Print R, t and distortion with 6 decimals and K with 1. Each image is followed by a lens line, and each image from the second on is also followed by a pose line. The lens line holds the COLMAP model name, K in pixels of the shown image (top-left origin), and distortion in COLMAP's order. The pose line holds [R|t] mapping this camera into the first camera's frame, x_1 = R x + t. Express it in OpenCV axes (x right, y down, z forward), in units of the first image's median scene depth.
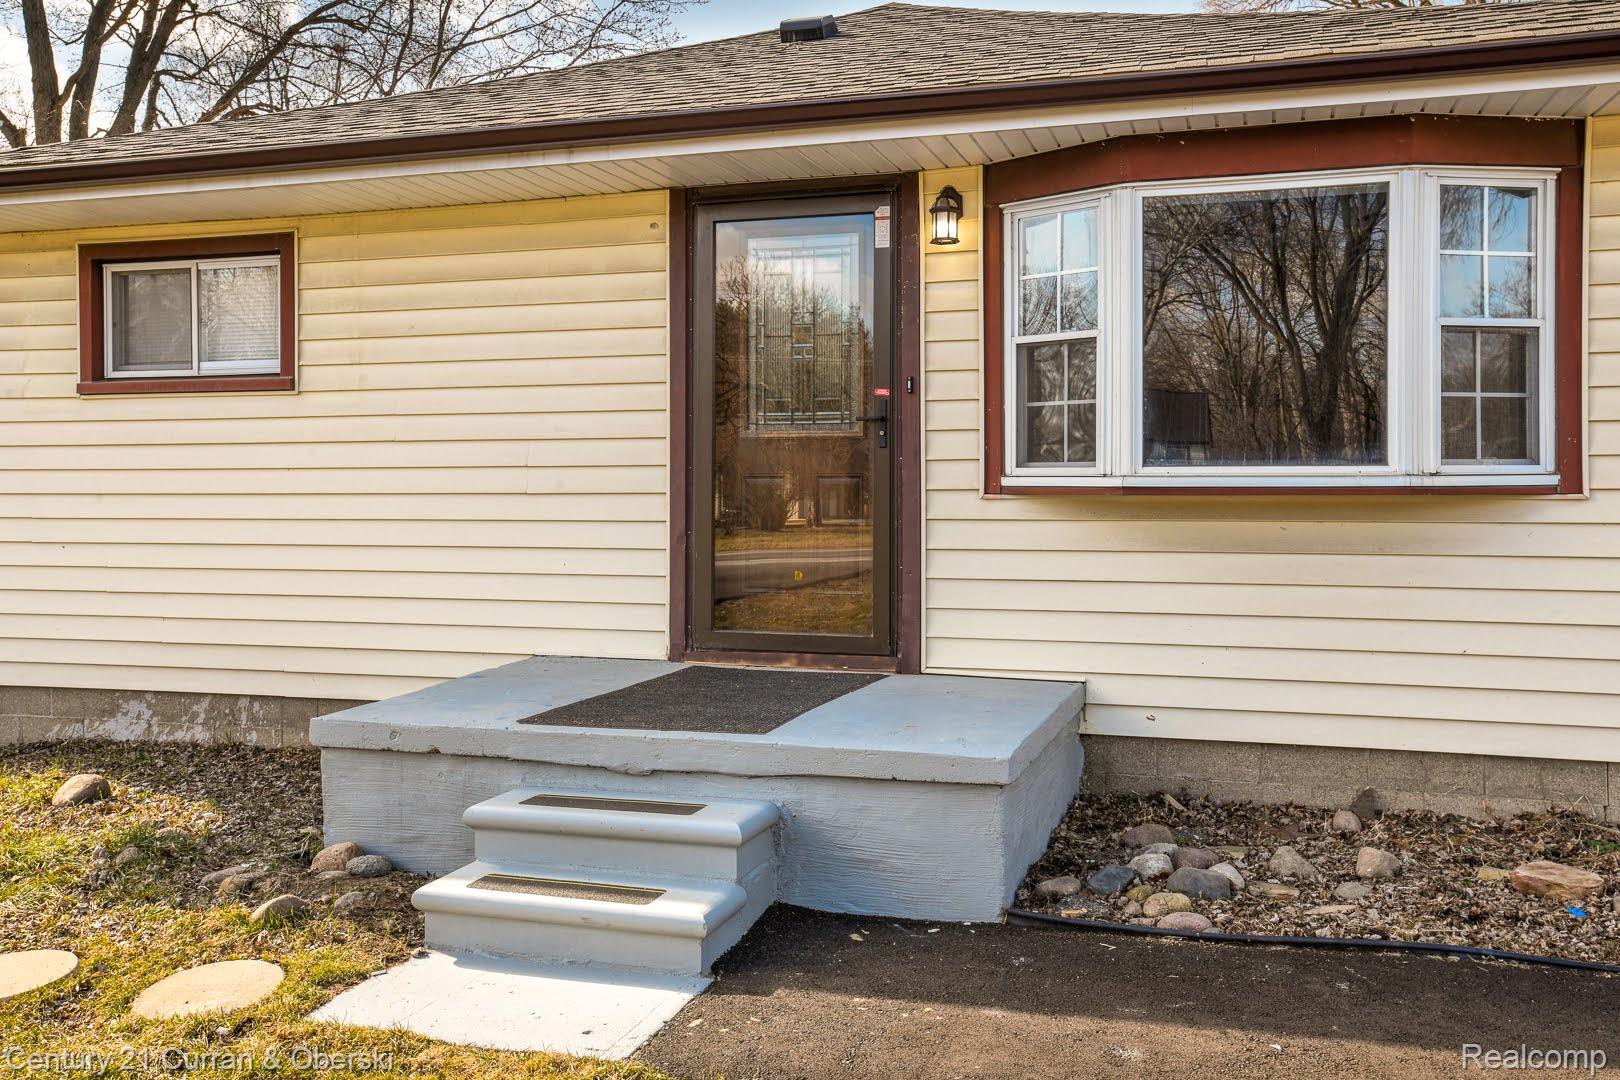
lens RADIAL K [[1486.6, 0, 801.6], [0, 1486.6, 501.5], [0, 0, 1]] dist [0.067033, 0.000000]
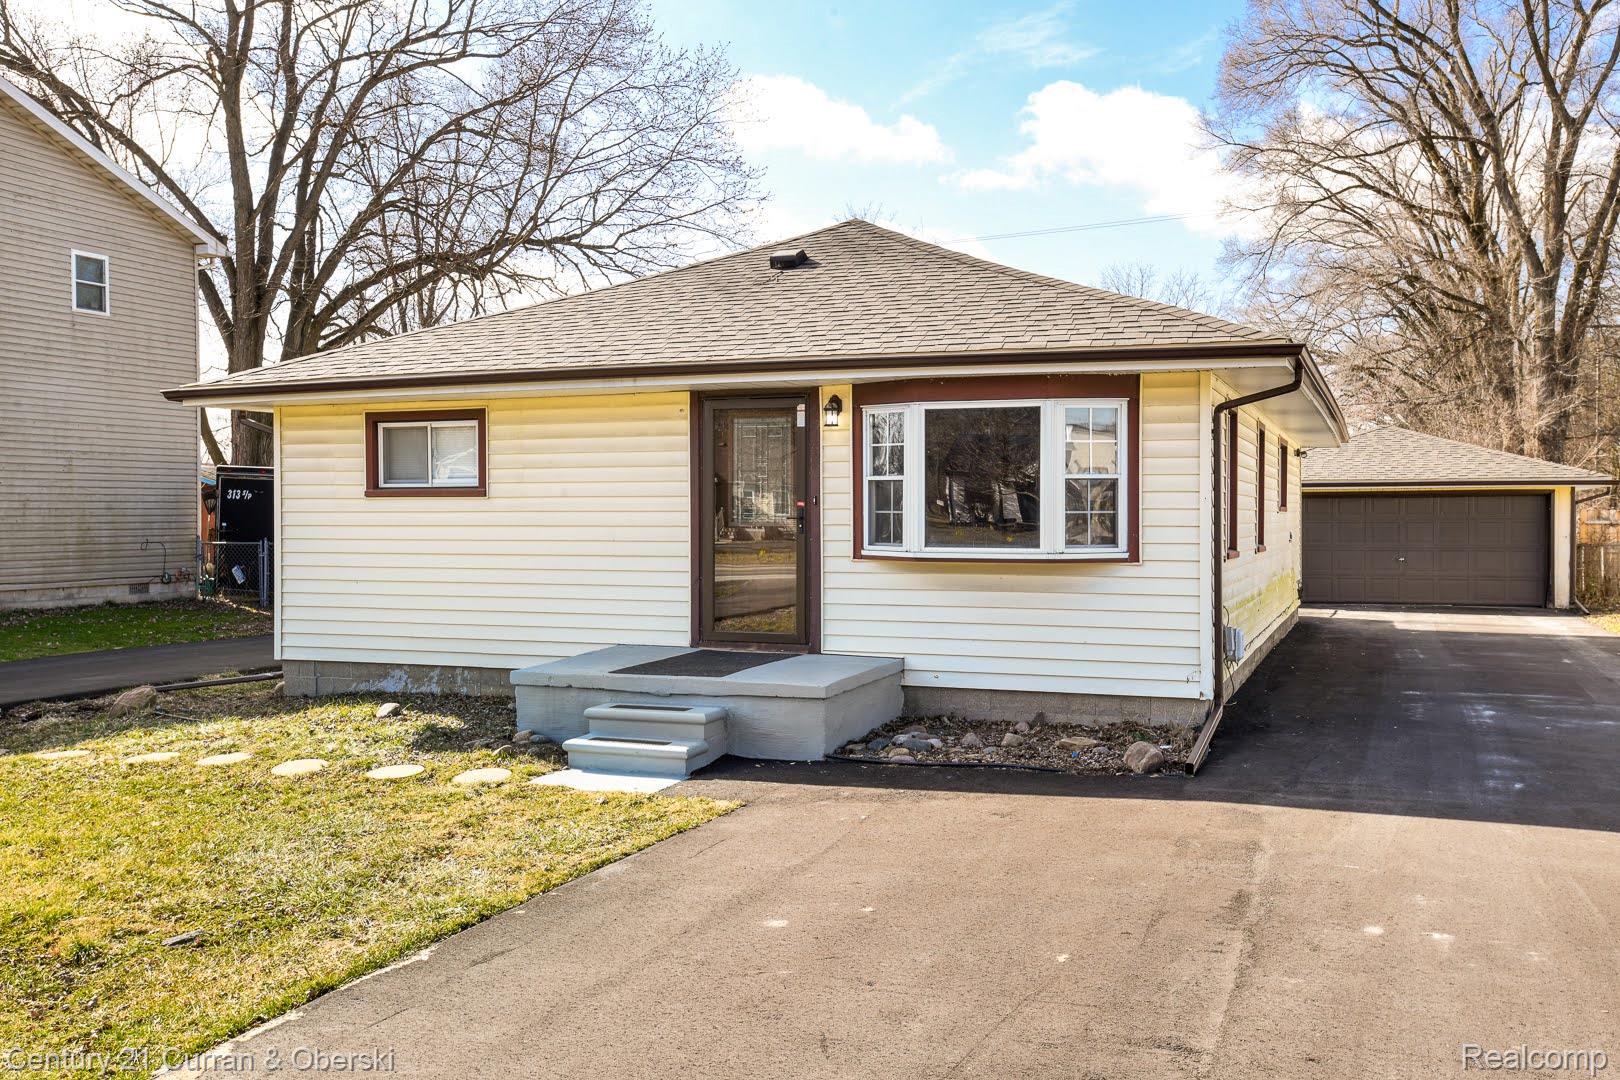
lens RADIAL K [[1486.6, 0, 799.7], [0, 1486.6, 547.0], [0, 0, 1]] dist [0.067033, 0.000000]
pose [[0.997832, -0.000010, -0.065811, 0.179916], [0.001533, 0.999732, 0.023097, -0.064263], [0.065794, -0.023148, 0.997565, -0.889570]]
